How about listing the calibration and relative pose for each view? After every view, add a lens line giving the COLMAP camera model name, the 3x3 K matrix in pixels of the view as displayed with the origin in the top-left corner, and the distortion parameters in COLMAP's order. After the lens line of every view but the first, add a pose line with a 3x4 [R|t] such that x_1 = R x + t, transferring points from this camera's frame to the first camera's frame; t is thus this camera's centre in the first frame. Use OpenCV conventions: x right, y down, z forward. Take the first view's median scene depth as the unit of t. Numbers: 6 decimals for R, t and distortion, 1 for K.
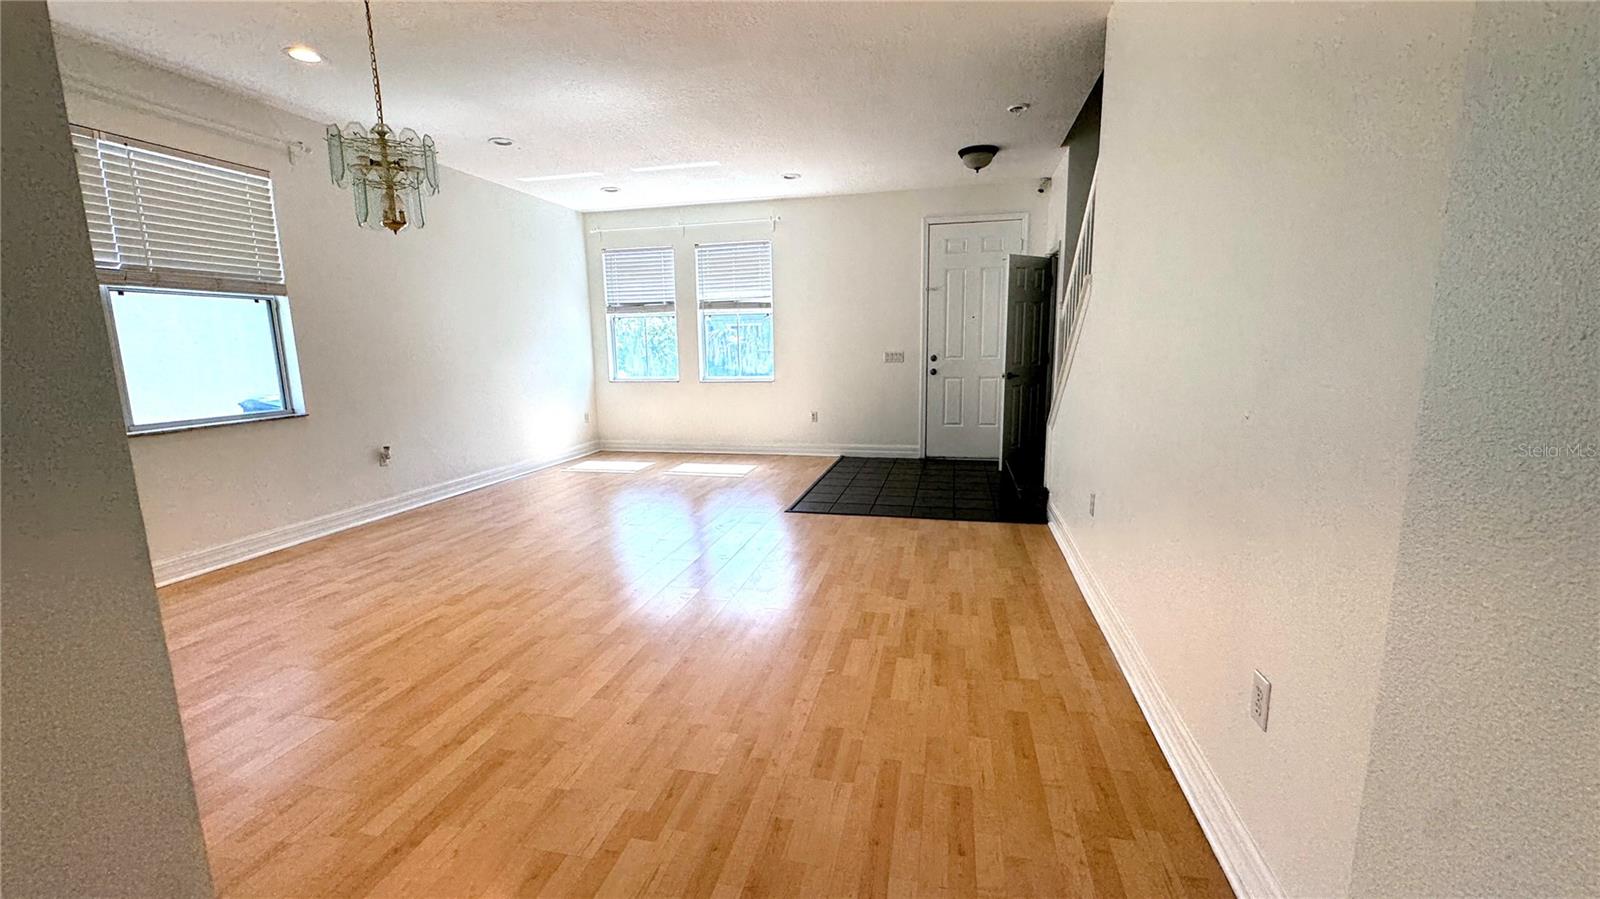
lens RADIAL K [[642.4, 0, 804.7], [0, 642.4, 449.5], [0, 0, 1]] dist [-0.000569, -0.000213]
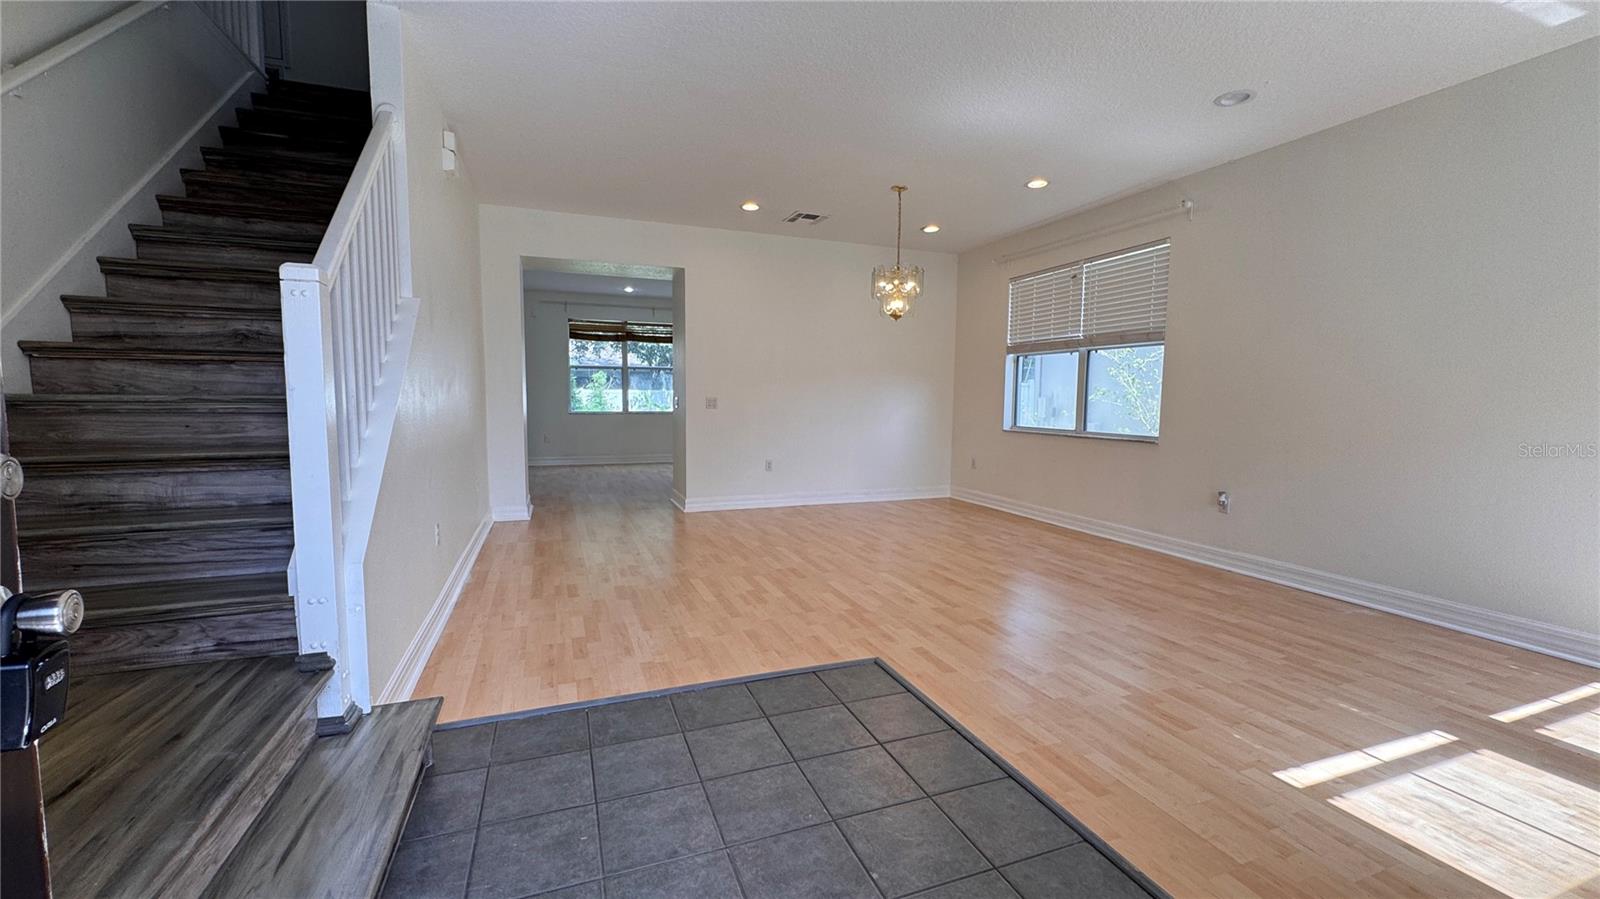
lens RADIAL K [[642.4, 0, 805.3], [0, 642.4, 449.1], [0, 0, 1]] dist [-0.000569, -0.000213]
pose [[-0.826086, 0.056208, -0.560734, 0.431789], [-0.079732, 0.973347, 0.215032, -0.261551], [0.557875, 0.222344, -0.799587, 1.731561]]
